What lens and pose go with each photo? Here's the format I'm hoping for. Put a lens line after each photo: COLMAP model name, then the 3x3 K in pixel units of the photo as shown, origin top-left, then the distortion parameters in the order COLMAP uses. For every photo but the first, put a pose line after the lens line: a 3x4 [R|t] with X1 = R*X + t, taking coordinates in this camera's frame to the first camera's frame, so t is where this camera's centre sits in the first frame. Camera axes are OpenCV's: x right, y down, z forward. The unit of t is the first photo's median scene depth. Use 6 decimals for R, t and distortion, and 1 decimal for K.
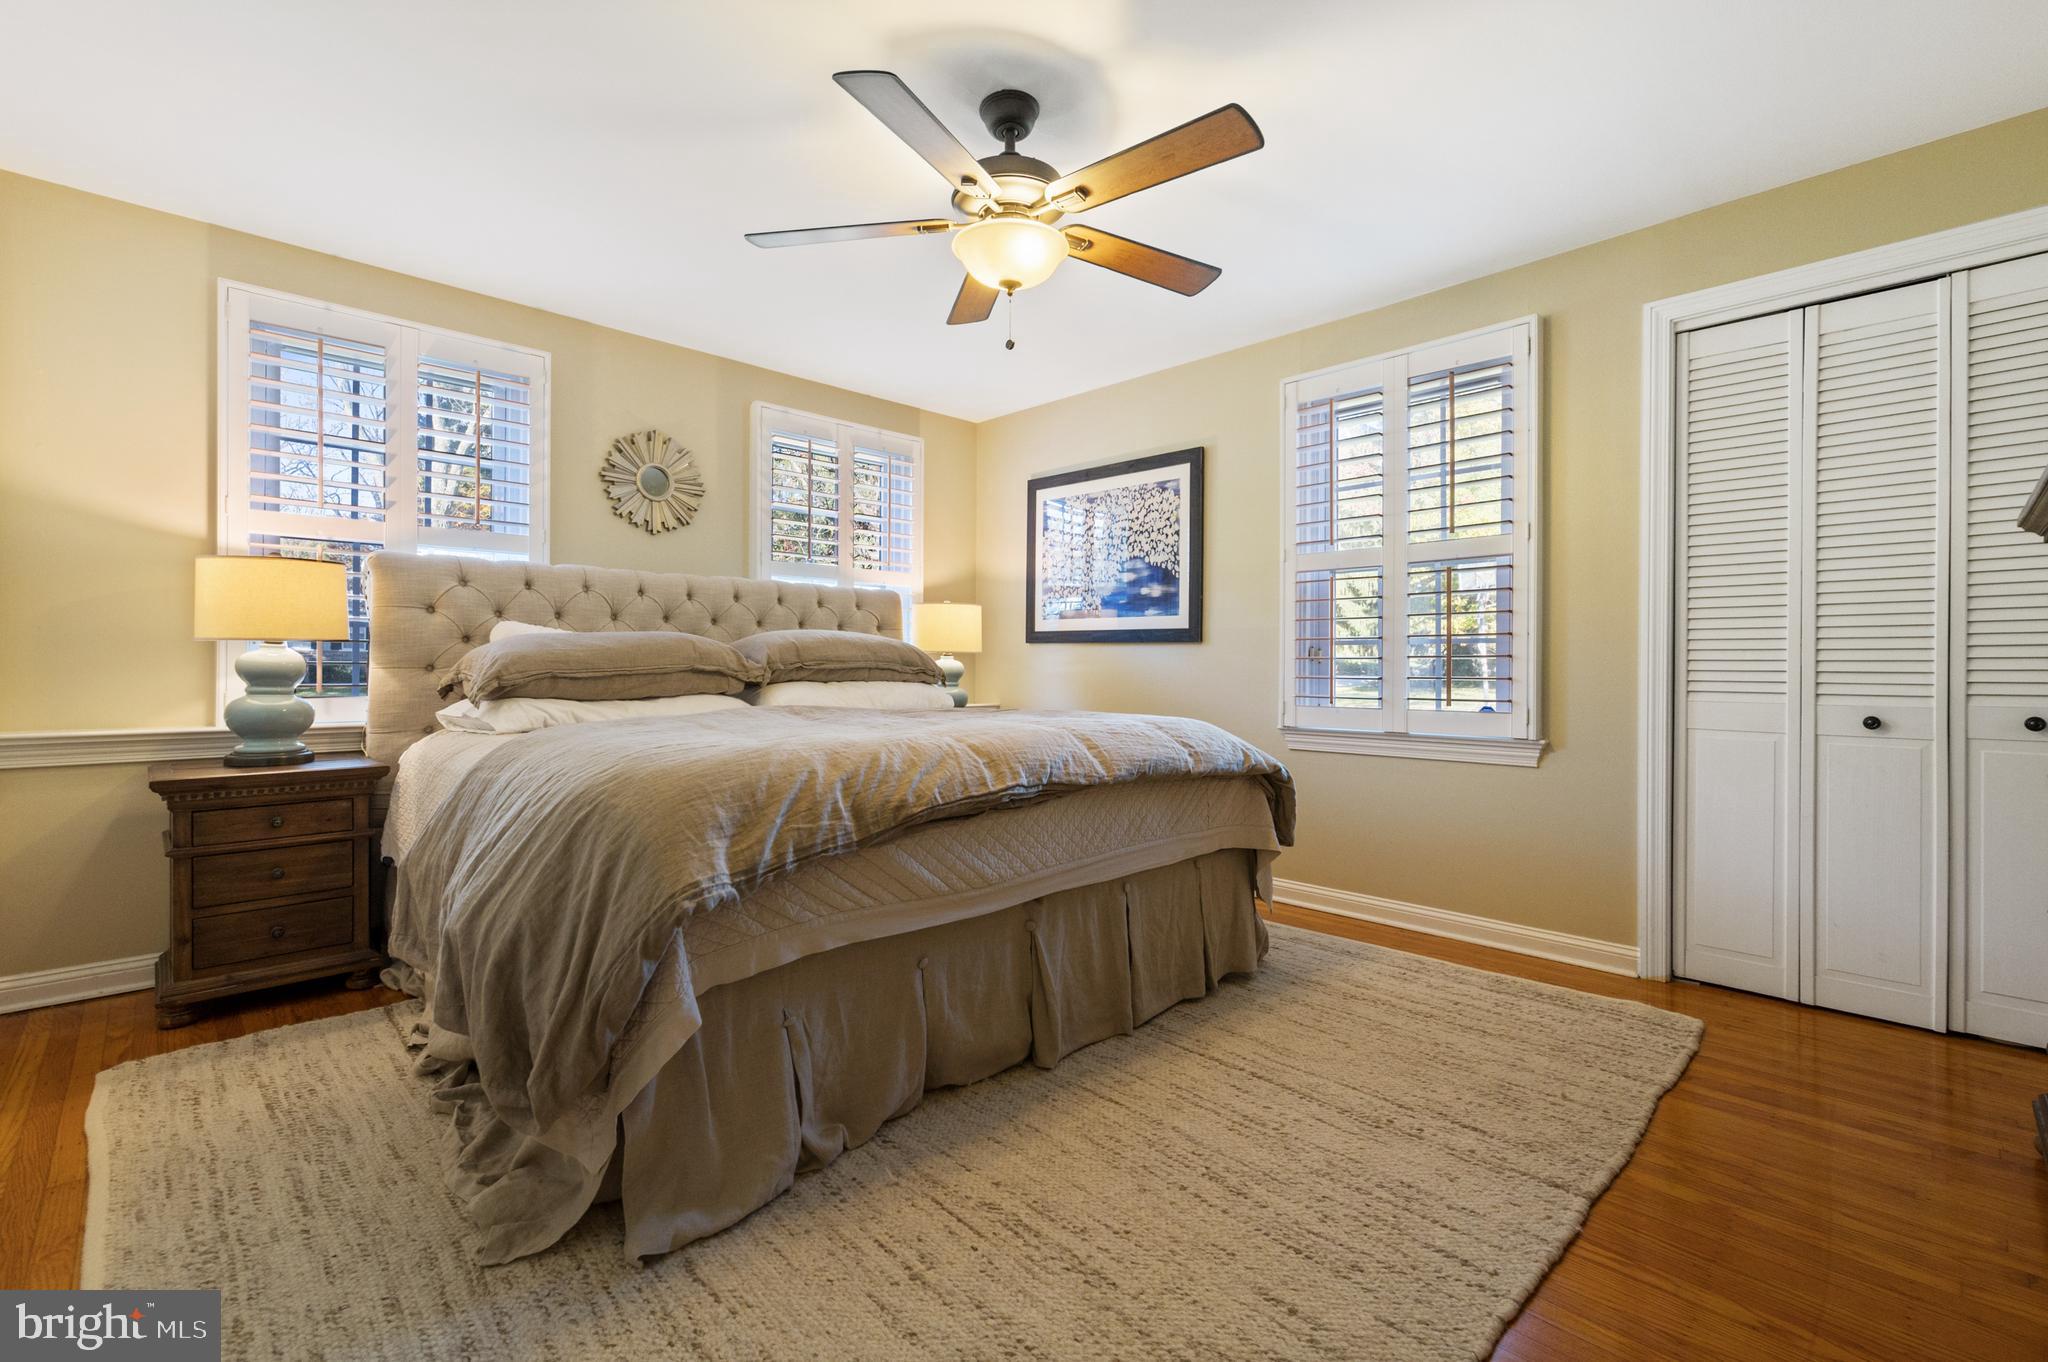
lens RADIAL K [[928.6, 0, 1035.0], [0, 928.6, 668.3], [0, 0, 1]] dist [0.000881, 0.000131]
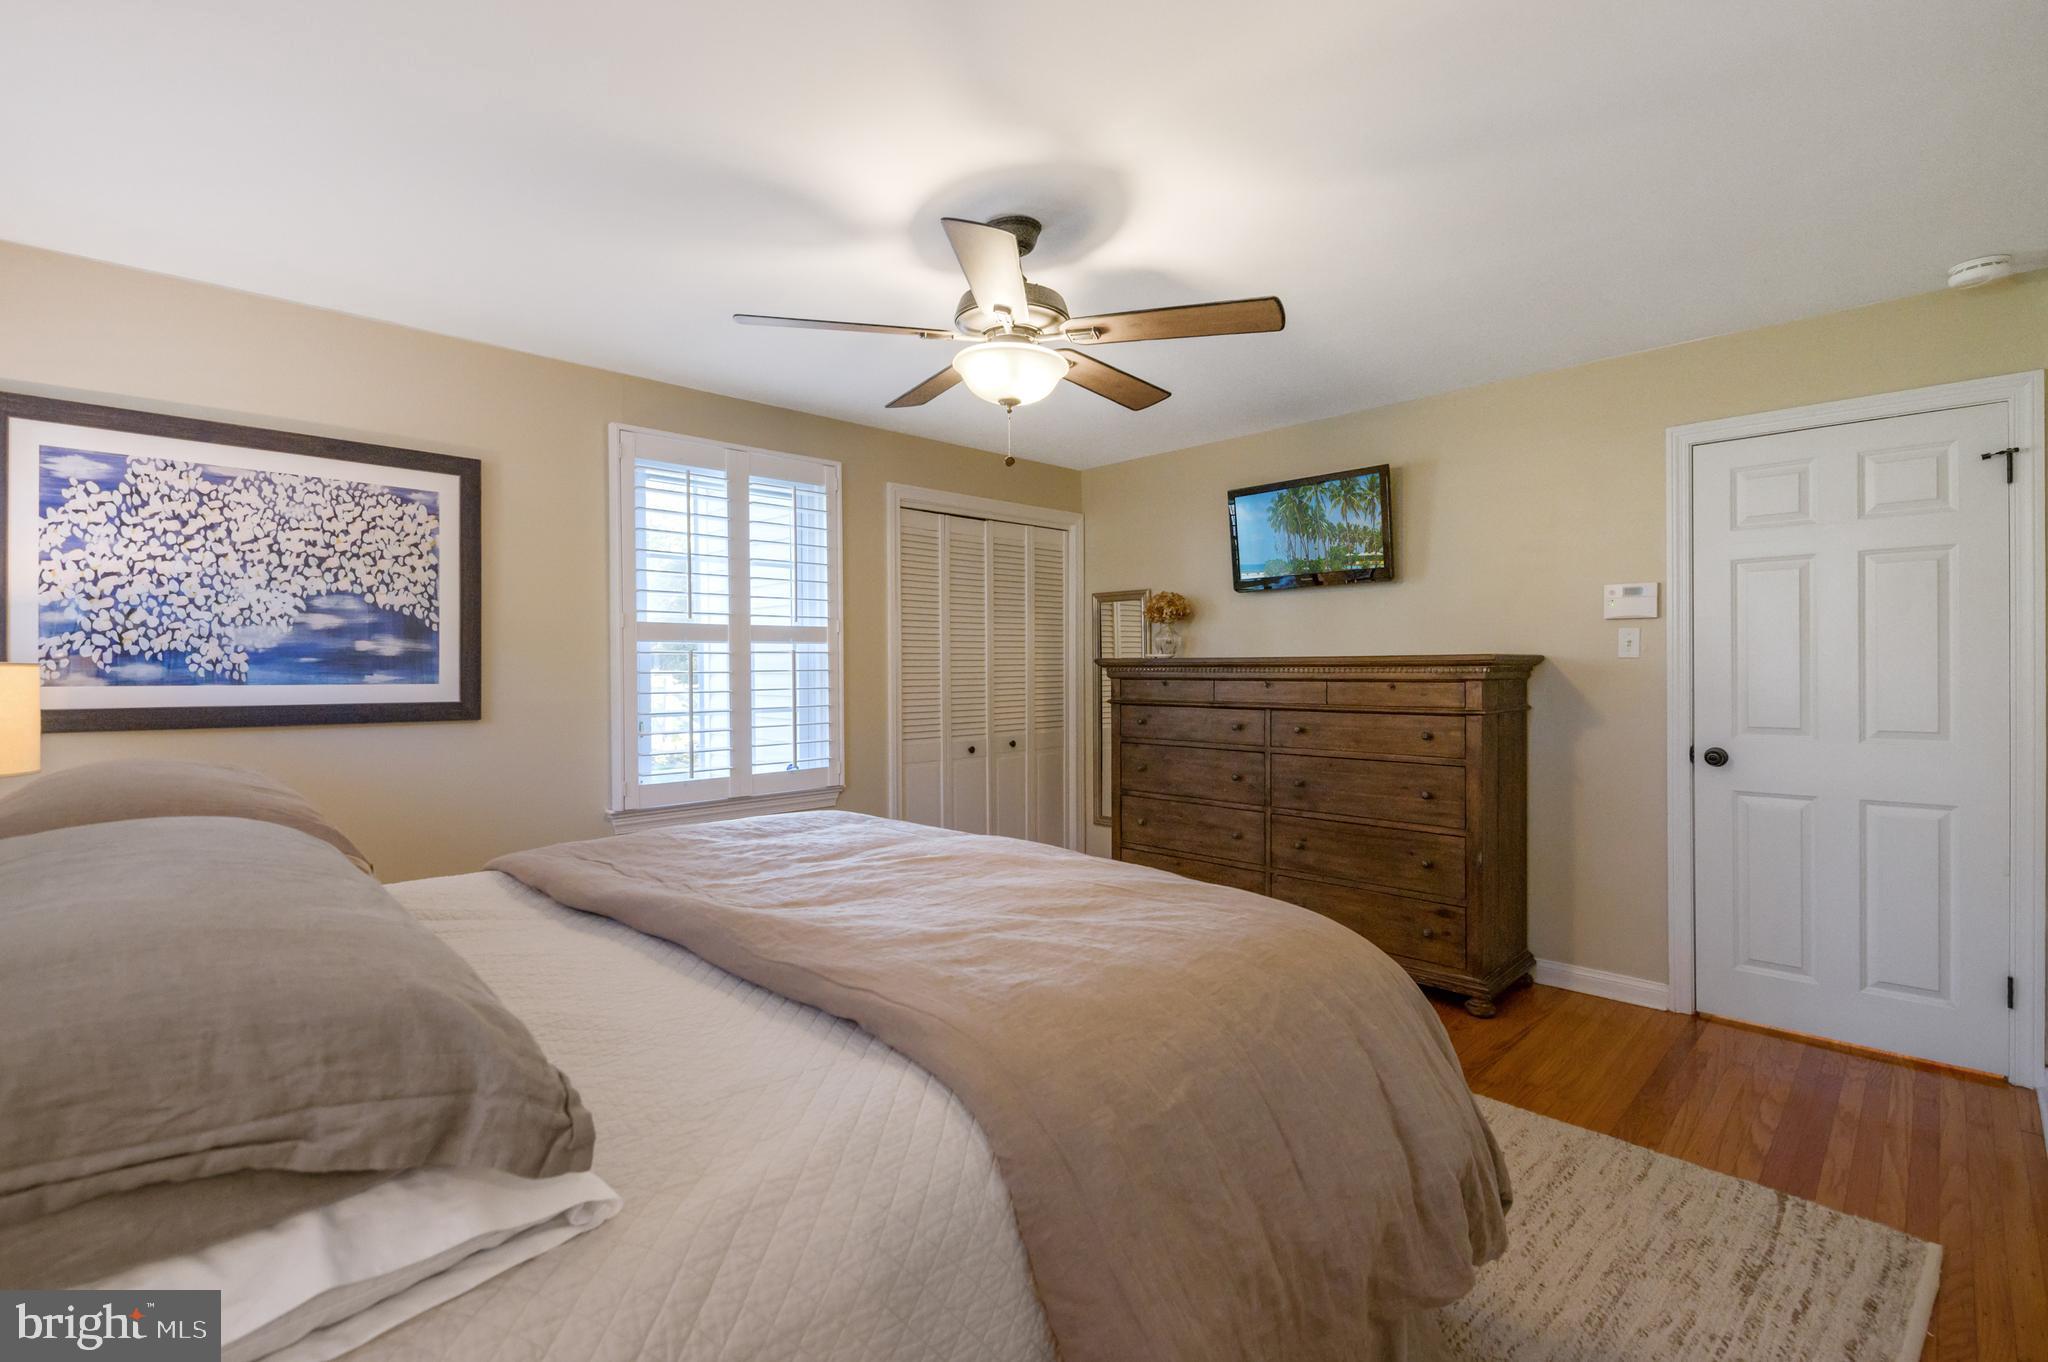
lens RADIAL K [[928.6, 0, 1035.2], [0, 928.6, 671.9], [0, 0, 1]] dist [0.000881, 0.000131]
pose [[-0.041431, -0.016954, 0.998997, -0.571540], [0.001452, 0.999854, 0.017029, -0.076356], [-0.999140, 0.002156, -0.041401, 0.559698]]
